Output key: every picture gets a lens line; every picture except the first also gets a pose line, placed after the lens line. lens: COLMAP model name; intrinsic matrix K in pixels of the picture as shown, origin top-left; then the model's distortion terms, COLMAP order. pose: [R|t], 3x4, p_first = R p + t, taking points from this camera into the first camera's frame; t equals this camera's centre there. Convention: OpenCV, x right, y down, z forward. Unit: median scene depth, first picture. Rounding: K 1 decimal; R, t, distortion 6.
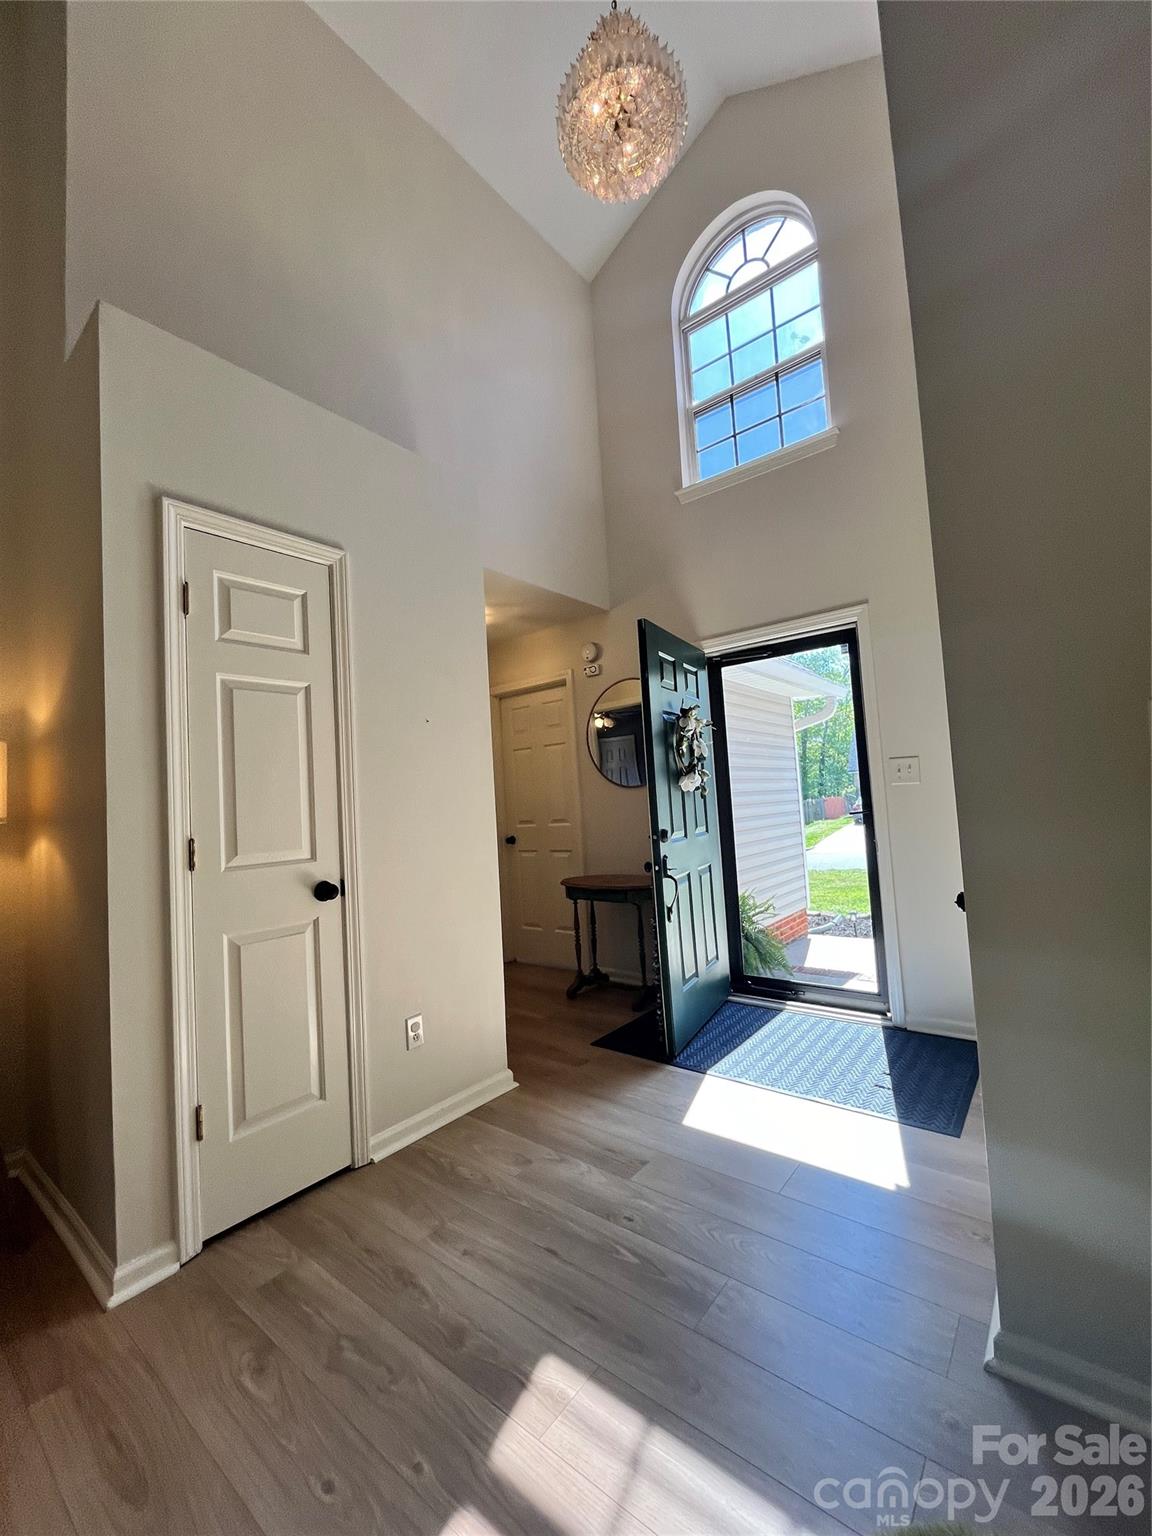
lens RADIAL K [[622.6, 0, 574.6], [0, 622.6, 767.3], [0, 0, 1]] dist [-0.002579, -0.000184]
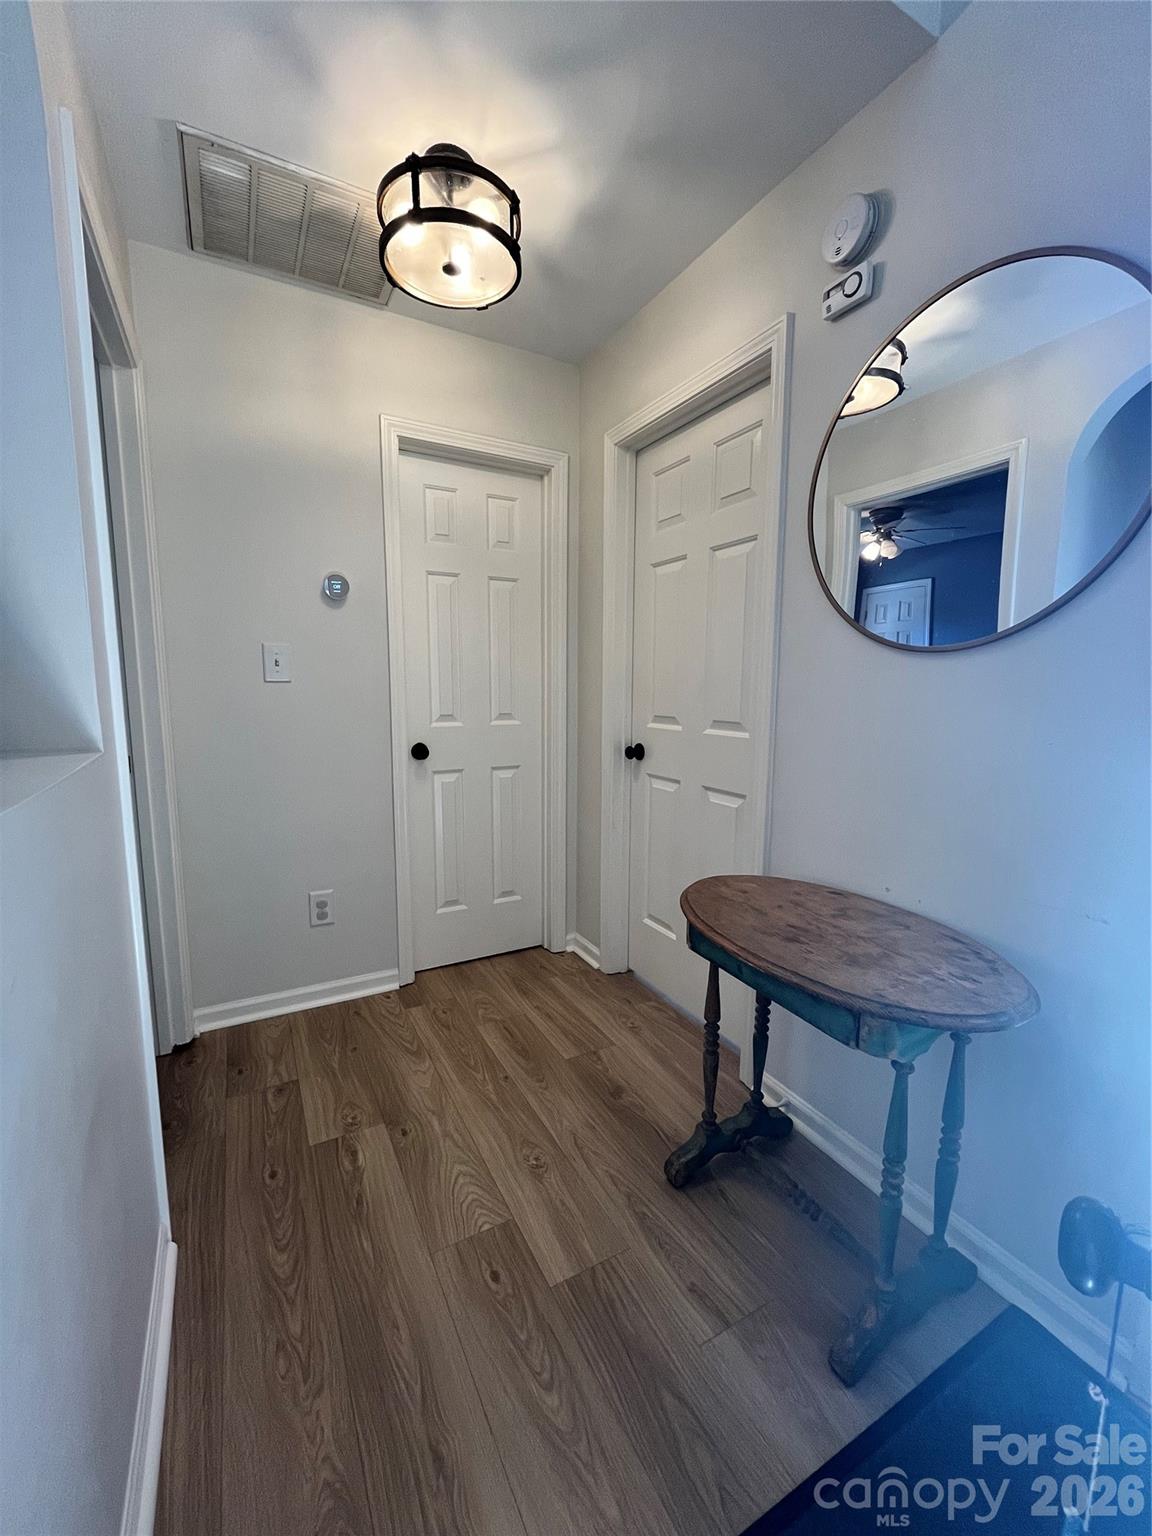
lens RADIAL K [[622.6, 0, 574.6], [0, 622.6, 767.3], [0, 0, 1]] dist [-0.002579, -0.000184]
pose [[0.919659, 0.115859, -0.375239, 0.046783], [-0.036556, 0.976599, 0.211941, 0.027342], [0.391013, -0.181196, 0.902373, 0.587131]]
